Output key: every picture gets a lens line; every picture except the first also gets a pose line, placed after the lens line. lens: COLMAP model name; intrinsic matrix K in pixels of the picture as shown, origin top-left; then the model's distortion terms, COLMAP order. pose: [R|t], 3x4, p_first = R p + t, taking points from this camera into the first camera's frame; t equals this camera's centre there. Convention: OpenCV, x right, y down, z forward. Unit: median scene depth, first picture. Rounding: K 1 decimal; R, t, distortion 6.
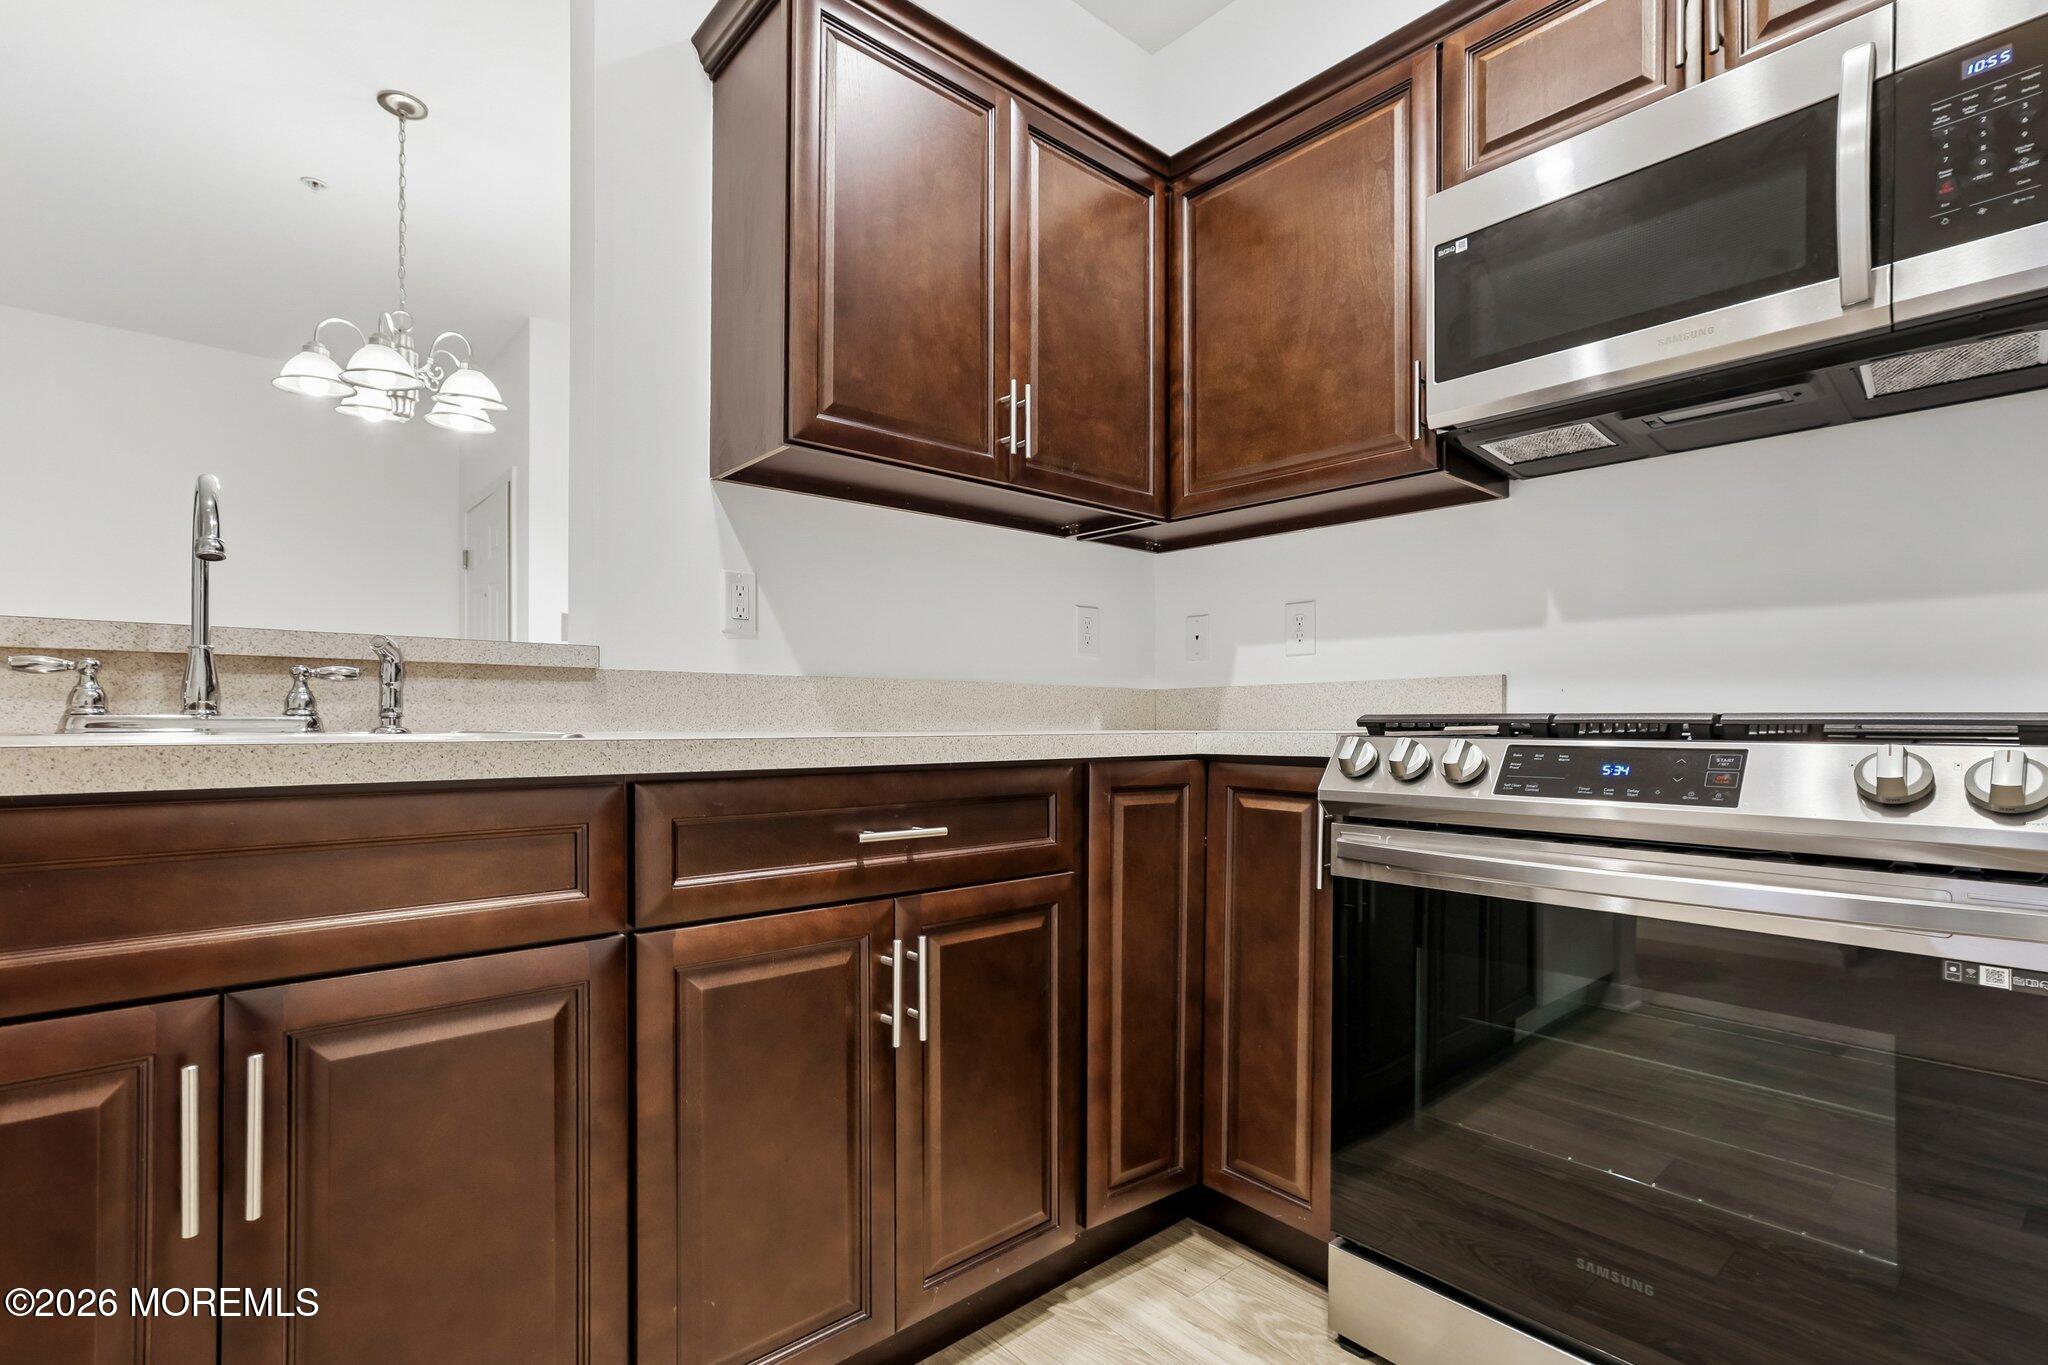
lens RADIAL K [[949.3, 0, 1018.2], [0, 949.3, 720.2], [0, 0, 1]] dist [-0.028328, 0.016164]
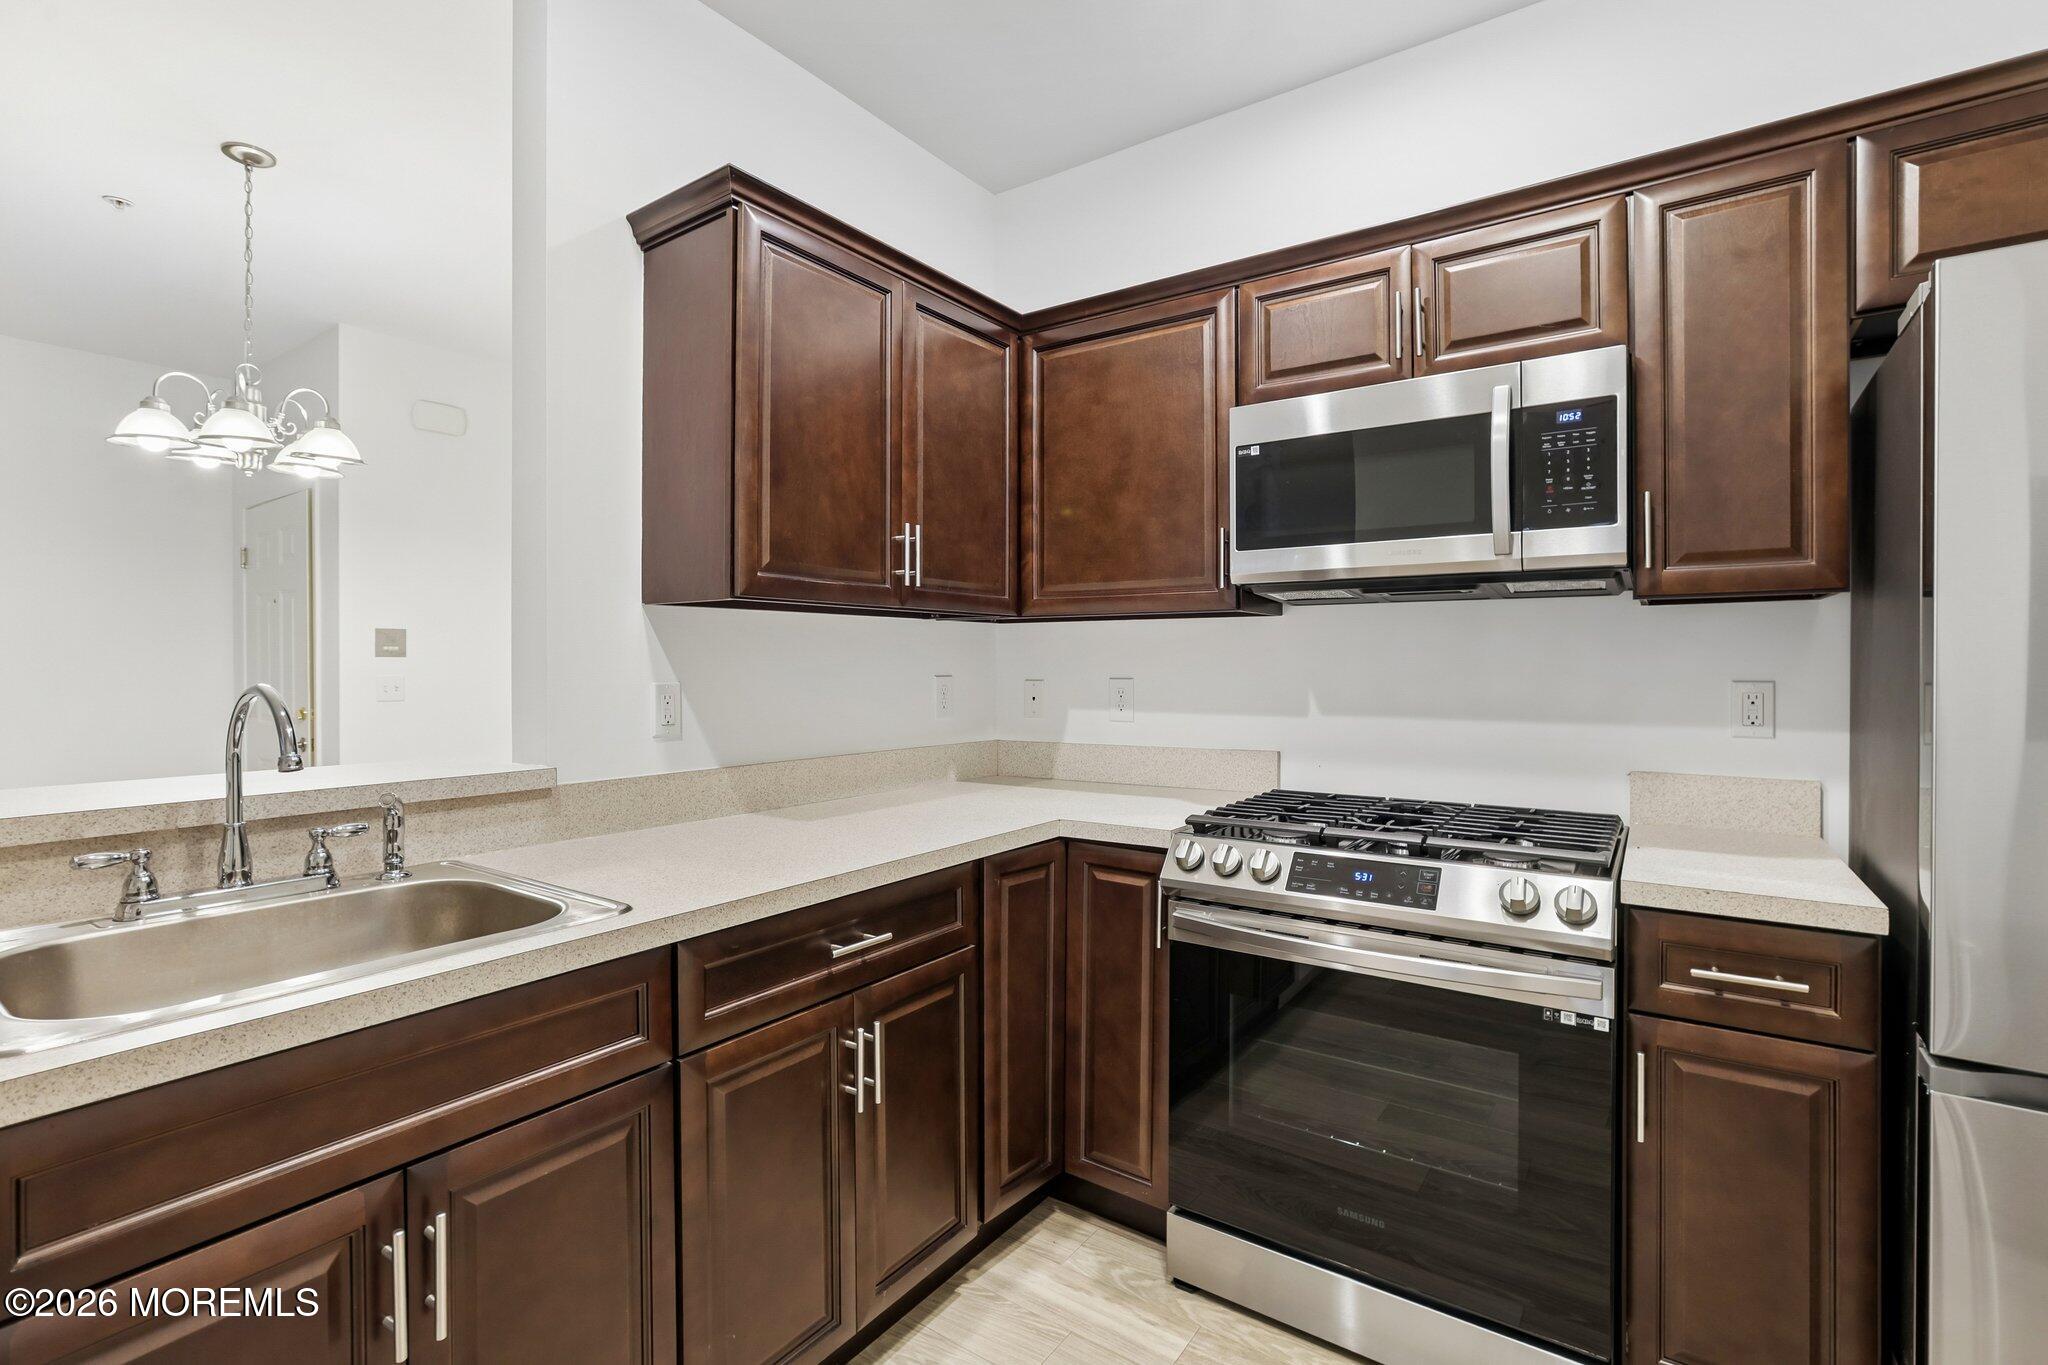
lens RADIAL K [[934.0, 0, 1009.6], [0, 934.0, 670.6], [0, 0, 1]] dist [-0.042282, 0.021315]
pose [[0.974597, -0.003391, 0.223939, -0.168920], [0.002880, 0.999992, 0.002608, -0.205368], [-0.223946, -0.001897, 0.974600, -0.213596]]
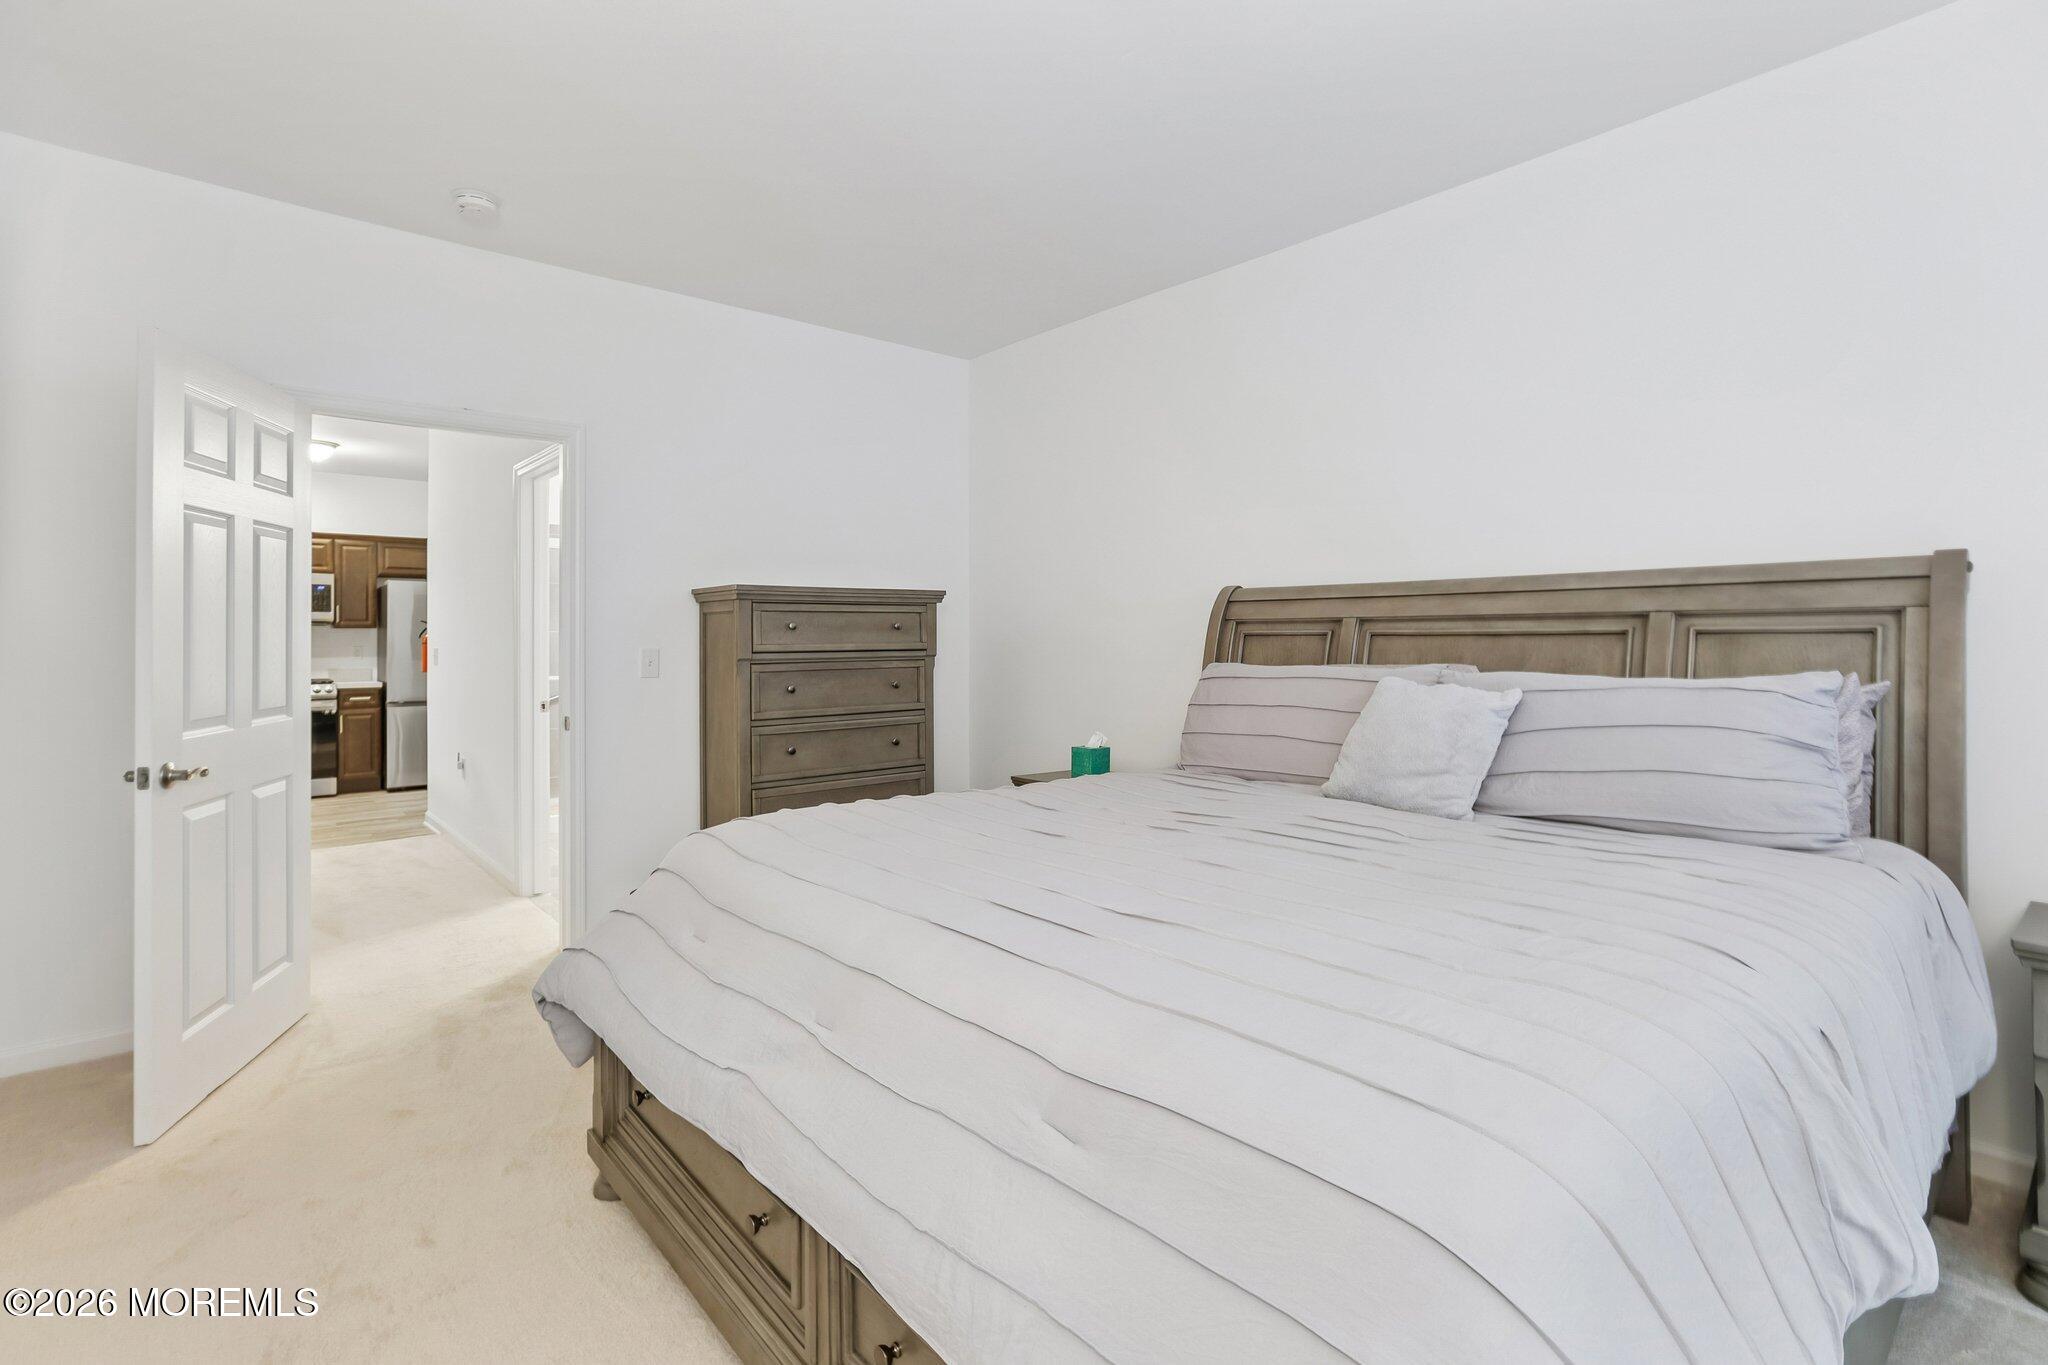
lens RADIAL K [[934.0, 0, 1009.6], [0, 934.0, 670.6], [0, 0, 1]] dist [-0.042282, 0.021315]
pose [[0.015595, -0.022706, 0.999621, -4.272231], [-0.001743, 0.999740, 0.022736, -0.172110], [-0.999877, -0.002097, 0.015551, -3.158643]]
